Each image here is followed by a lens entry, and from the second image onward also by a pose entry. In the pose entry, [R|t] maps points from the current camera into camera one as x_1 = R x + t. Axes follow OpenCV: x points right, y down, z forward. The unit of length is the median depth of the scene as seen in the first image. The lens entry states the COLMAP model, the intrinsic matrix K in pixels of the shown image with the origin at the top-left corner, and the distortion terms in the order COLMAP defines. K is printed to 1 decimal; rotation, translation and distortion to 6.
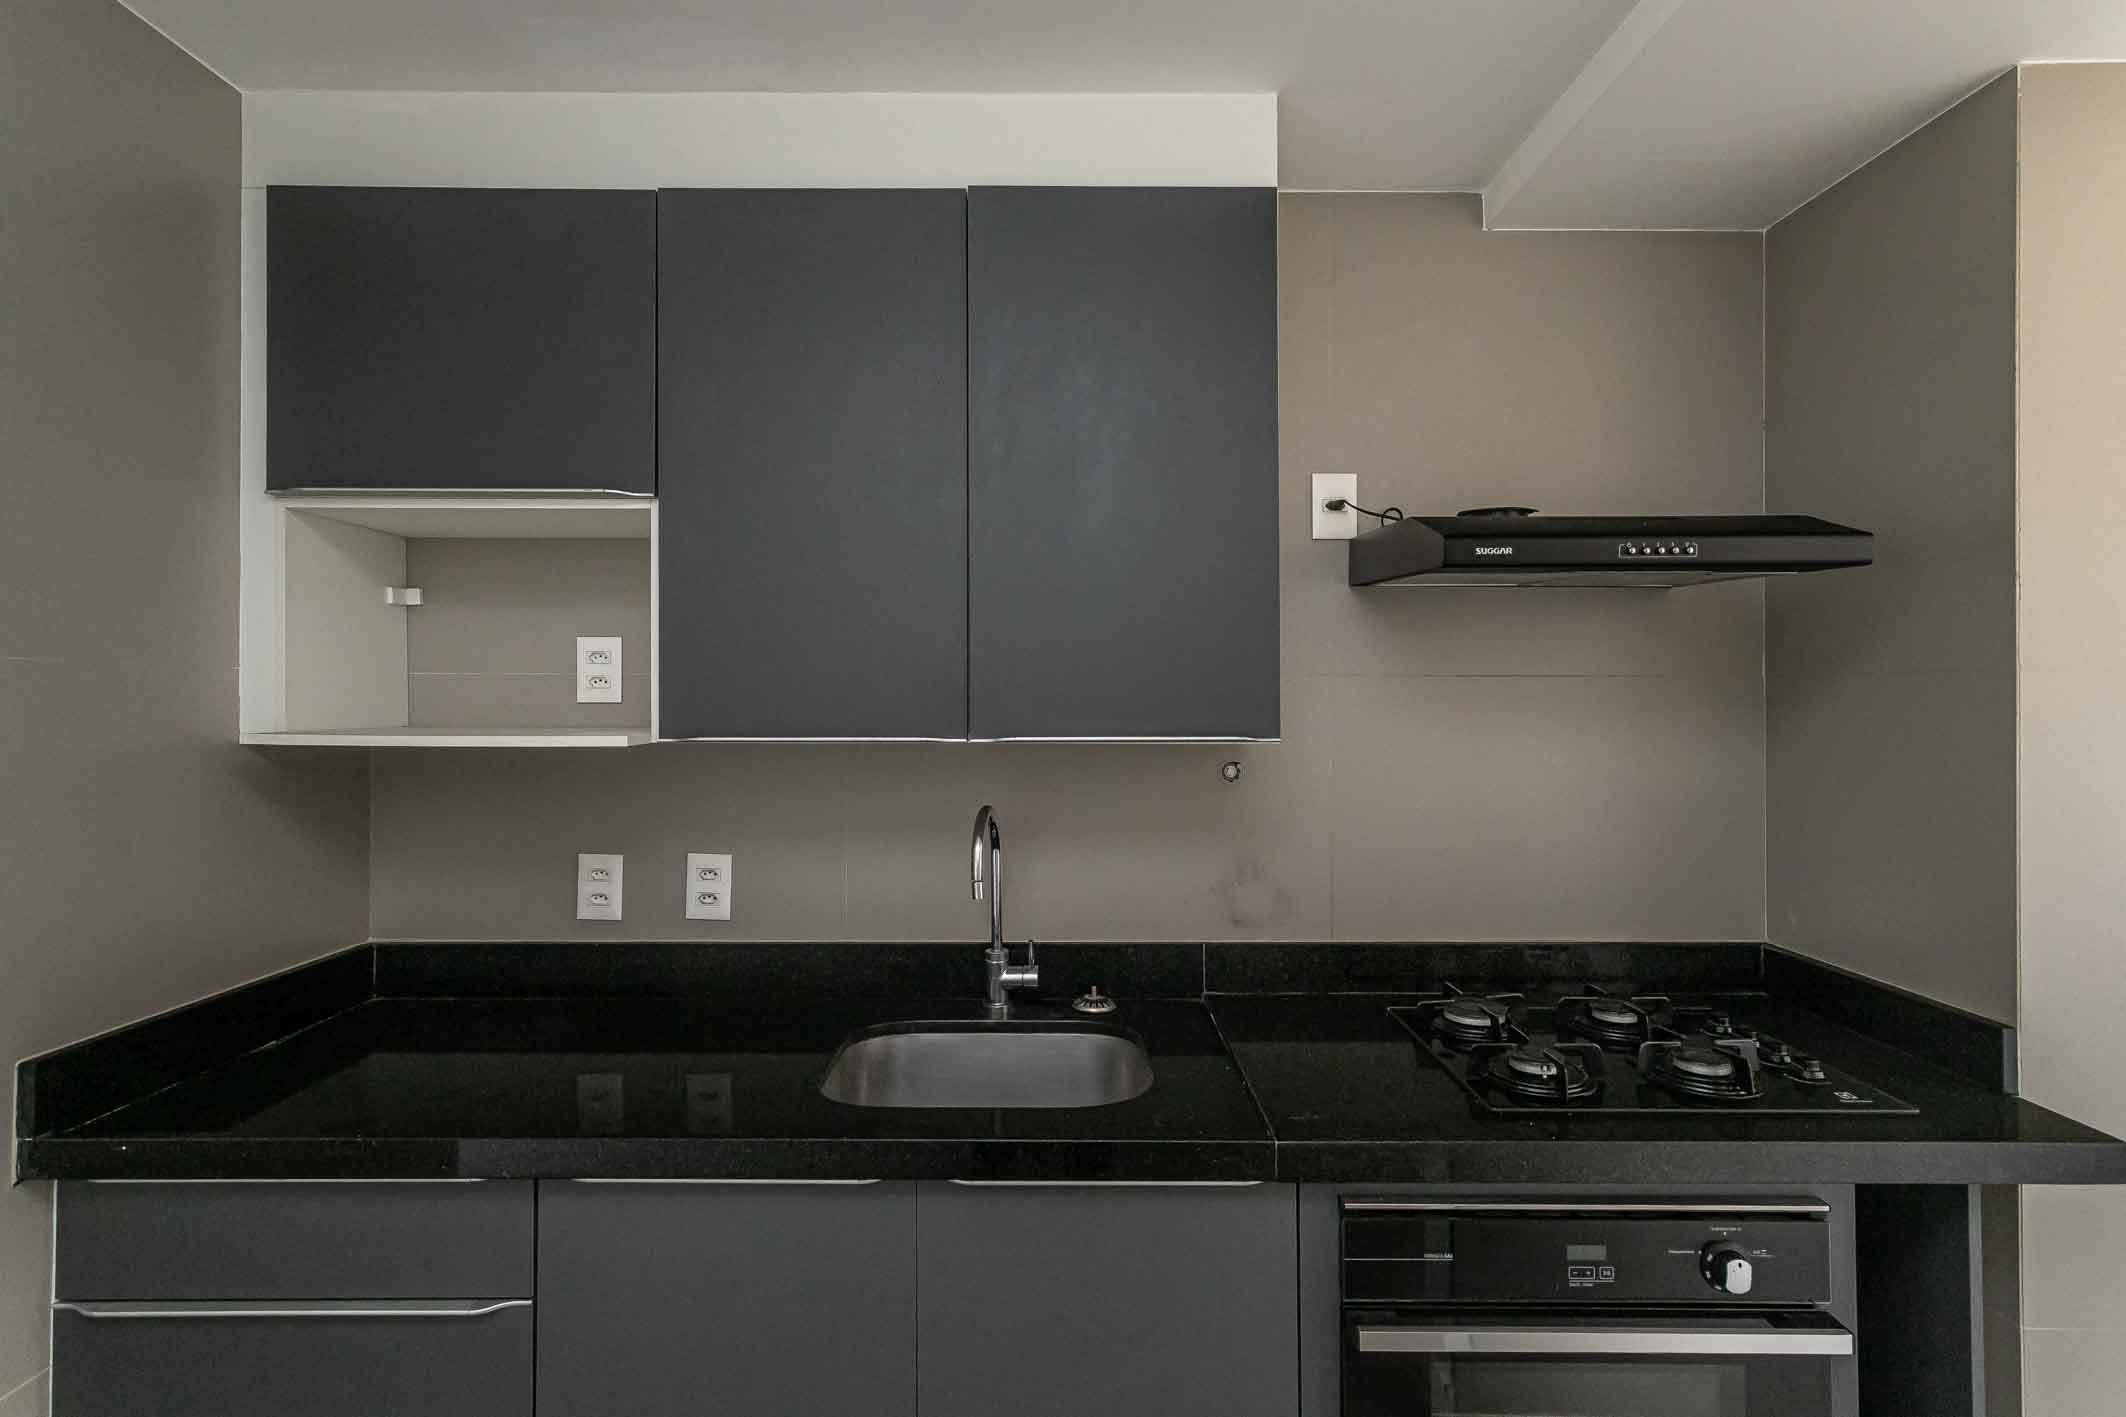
lens RADIAL K [[1076.0, 0, 1062.7], [0, 1076.0, 691.0], [0, 0, 1]] dist [0.012640, 0.000160]
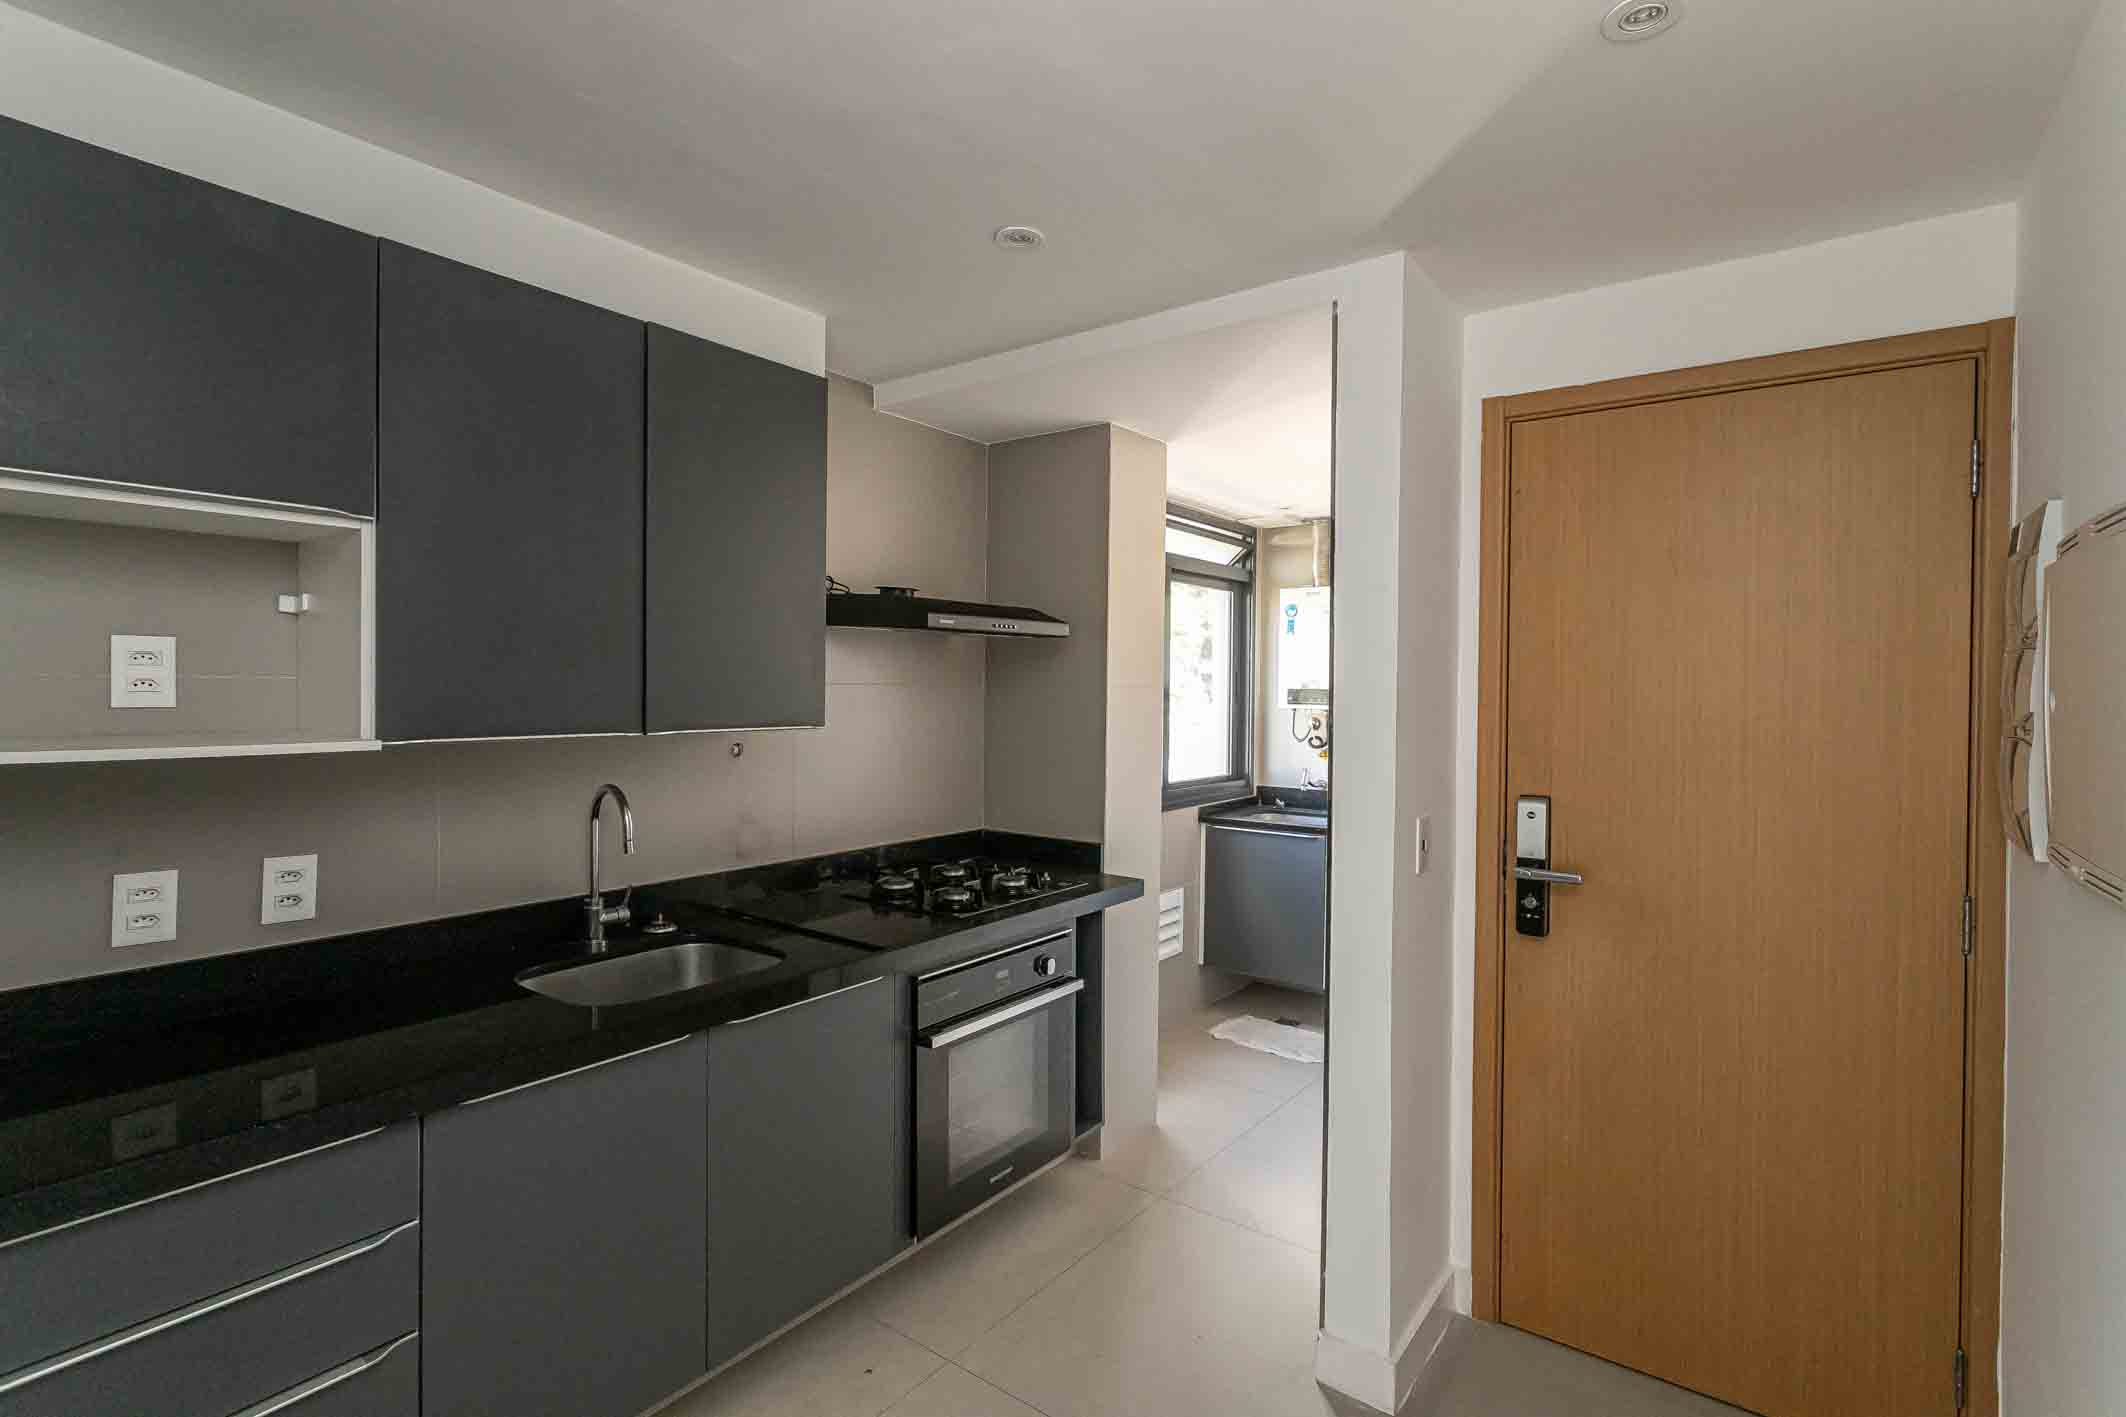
lens RADIAL K [[1019.9, 0, 1063.8], [0, 1019.9, 702.2], [0, 0, 1]] dist [0.000025, 0.003023]
pose [[0.591095, -0.008599, 0.806556, -0.705116], [-0.015016, 0.999653, 0.021662, -0.025892], [-0.806462, -0.024916, 0.590761, -0.152465]]
